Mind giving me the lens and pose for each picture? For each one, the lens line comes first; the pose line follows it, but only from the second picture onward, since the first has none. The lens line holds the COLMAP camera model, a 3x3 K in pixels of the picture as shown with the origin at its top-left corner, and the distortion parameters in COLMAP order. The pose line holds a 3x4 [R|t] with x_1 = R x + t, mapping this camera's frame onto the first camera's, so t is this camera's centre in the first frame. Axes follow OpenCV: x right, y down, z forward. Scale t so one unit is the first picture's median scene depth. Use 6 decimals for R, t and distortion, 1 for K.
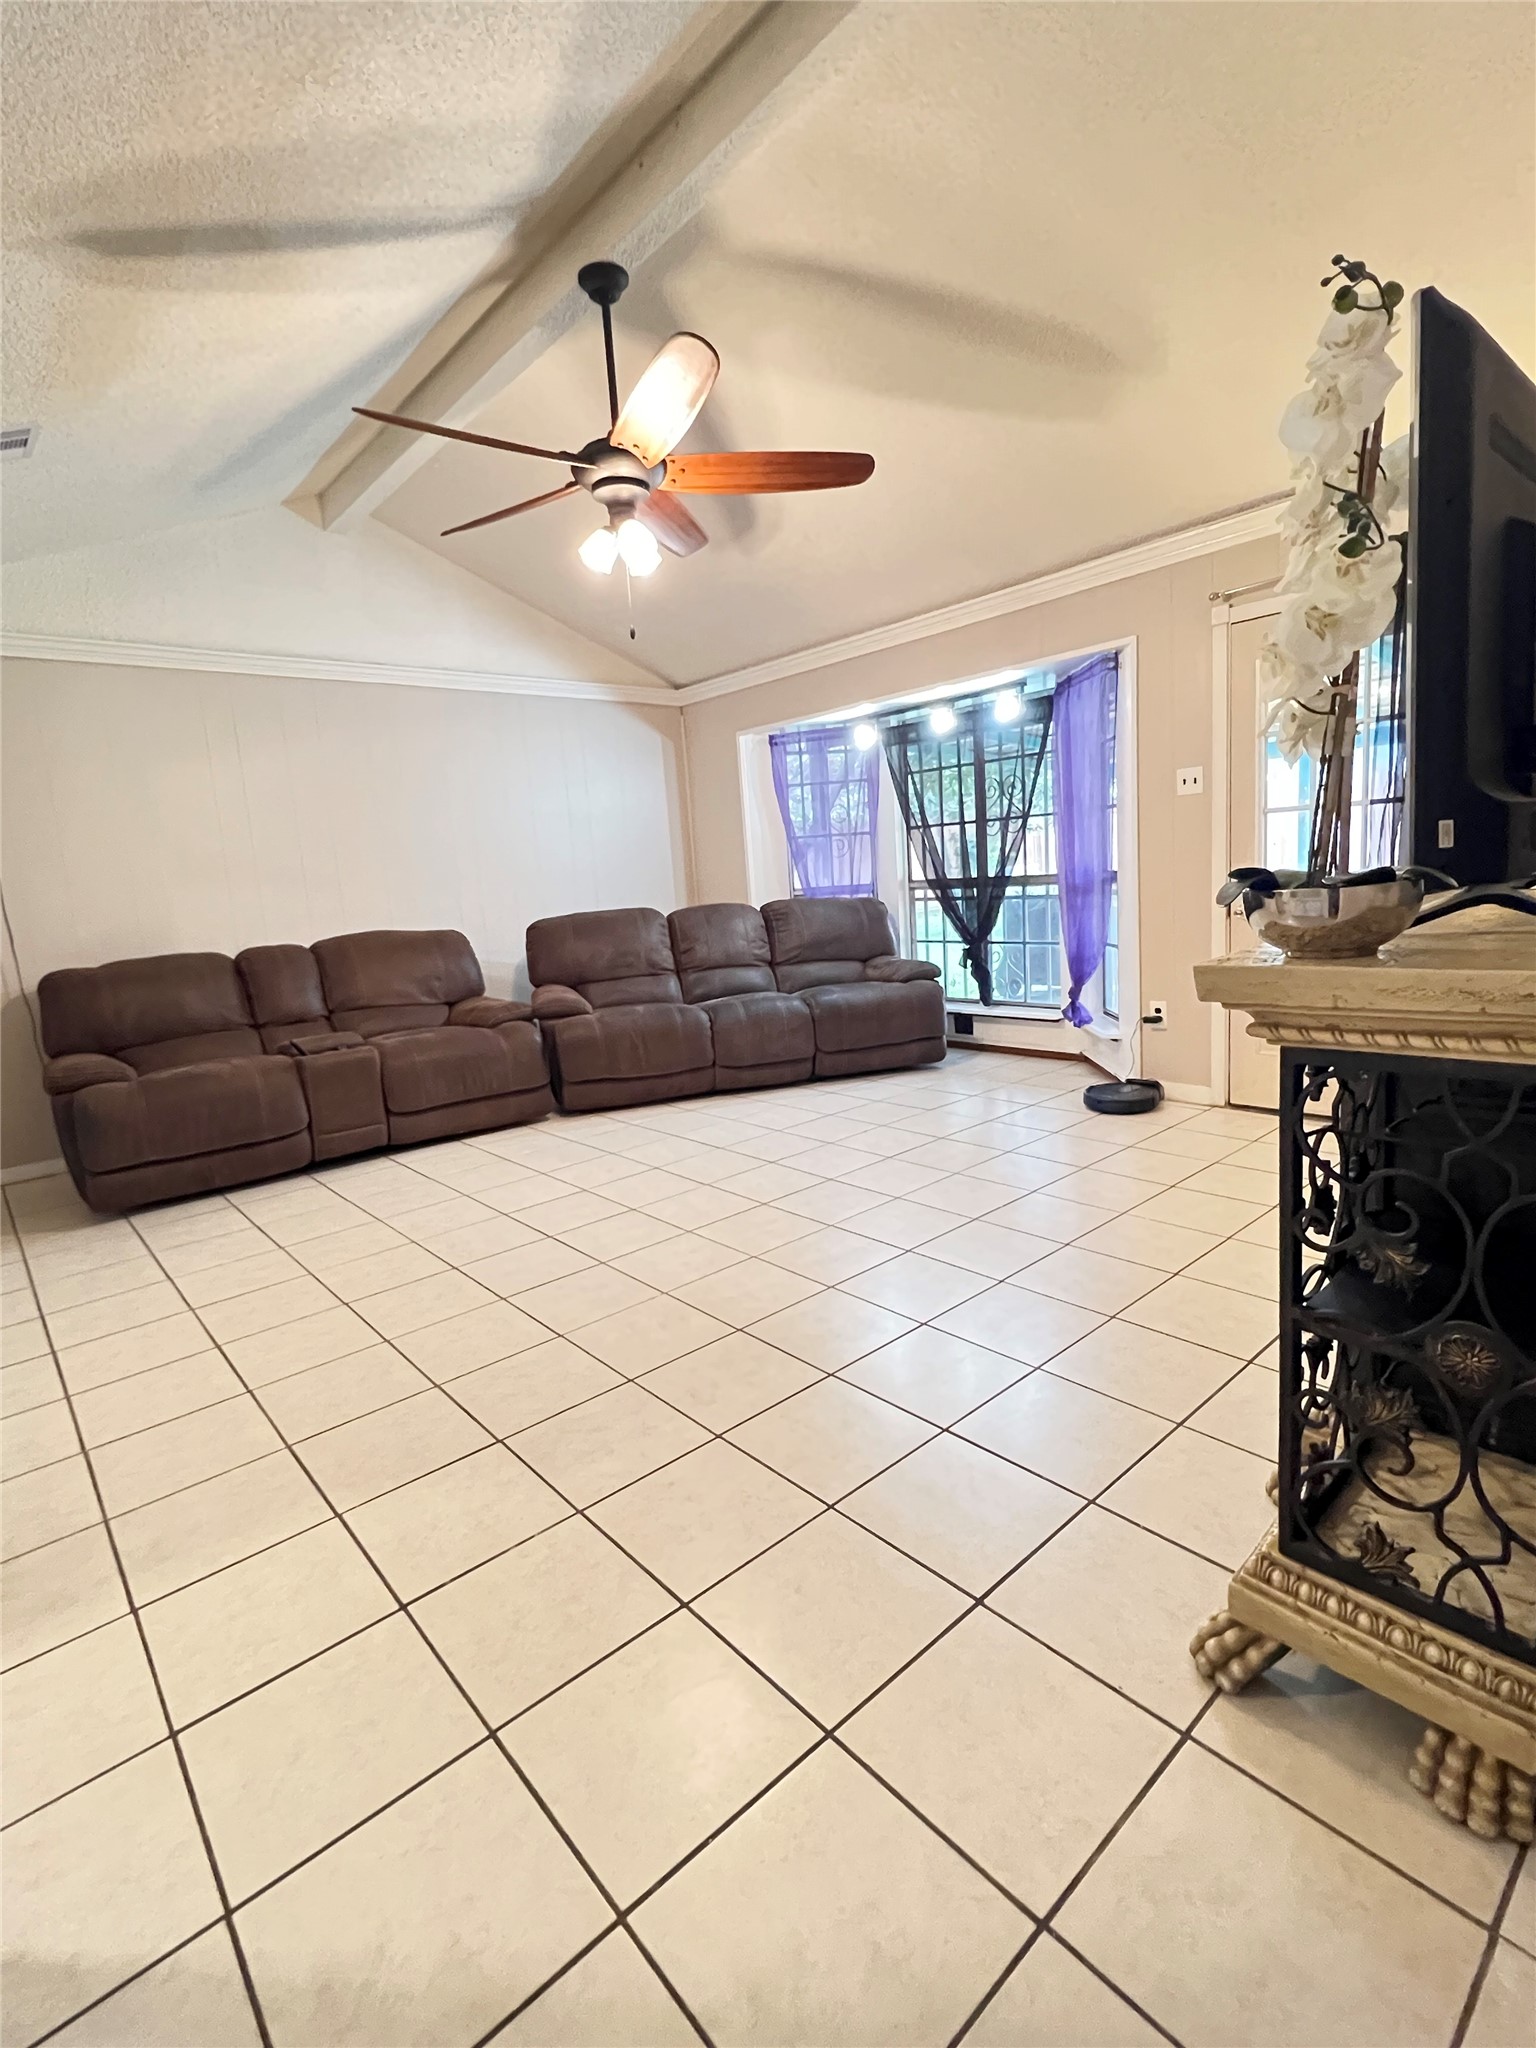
lens RADIAL K [[958.2, 0, 769.6], [0, 958.2, 1017.5], [0, 0, 1]] dist [0.001110, 0.000051]
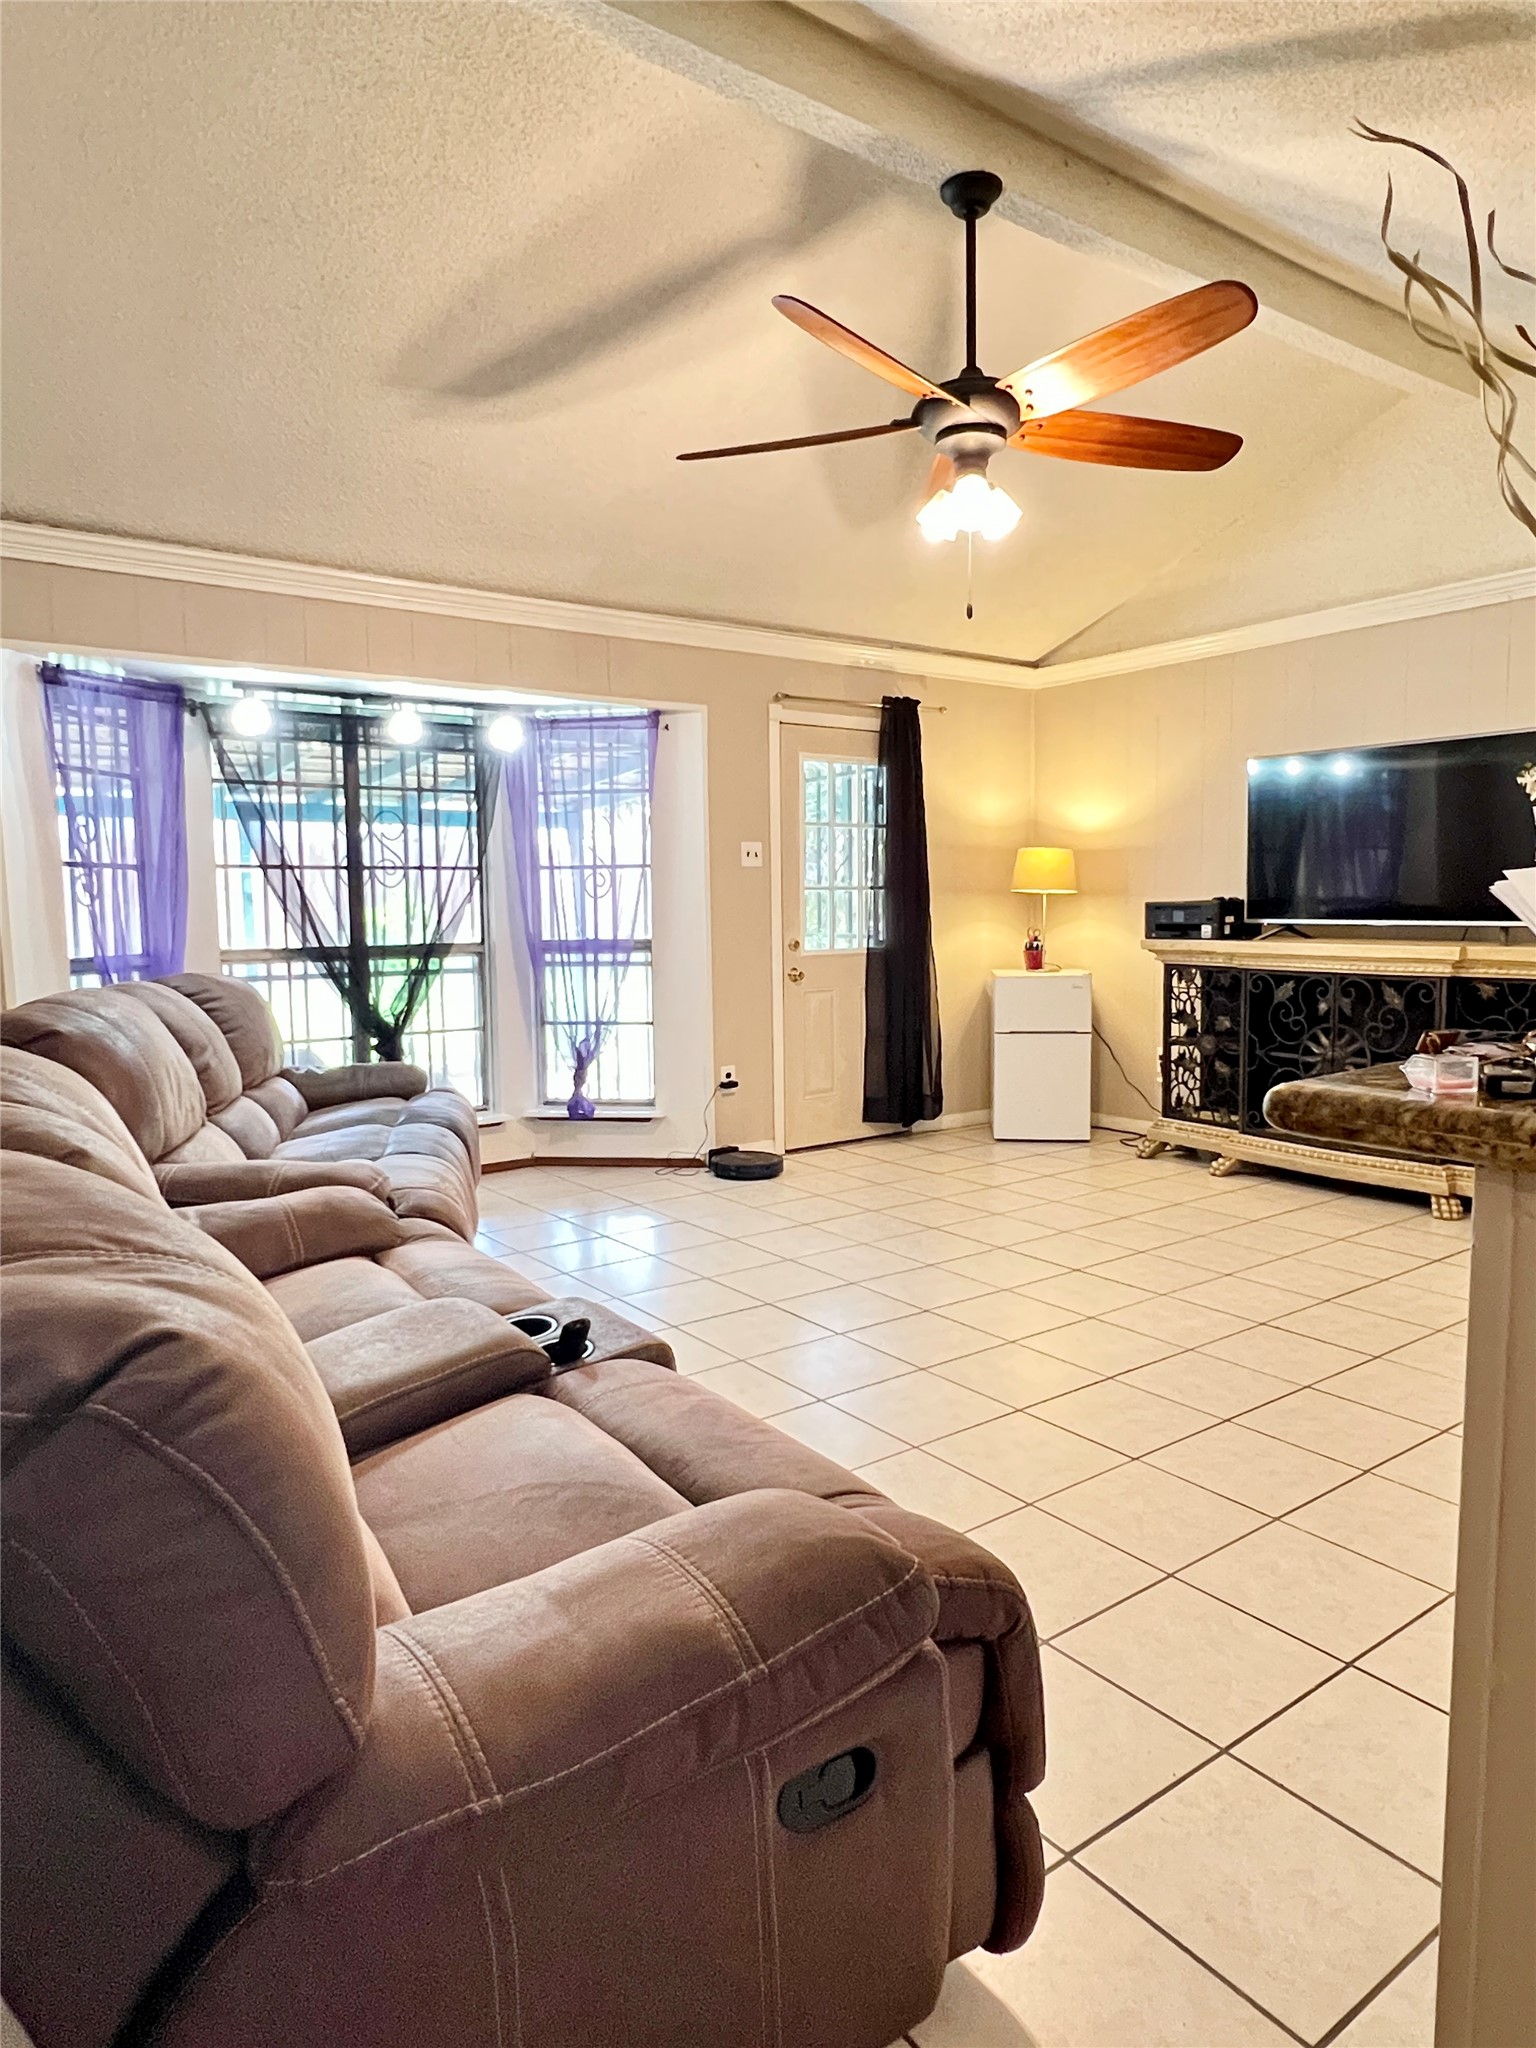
lens RADIAL K [[1251.3, 0, 769.8], [0, 1251.3, 1027.8], [0, 0, 1]] dist [-0.042824, -0.001593]
pose [[0.084883, -0.033248, 0.995836, -0.757821], [0.156488, 0.987485, 0.019631, -0.063844], [-0.984026, 0.154170, 0.089024, 0.705717]]
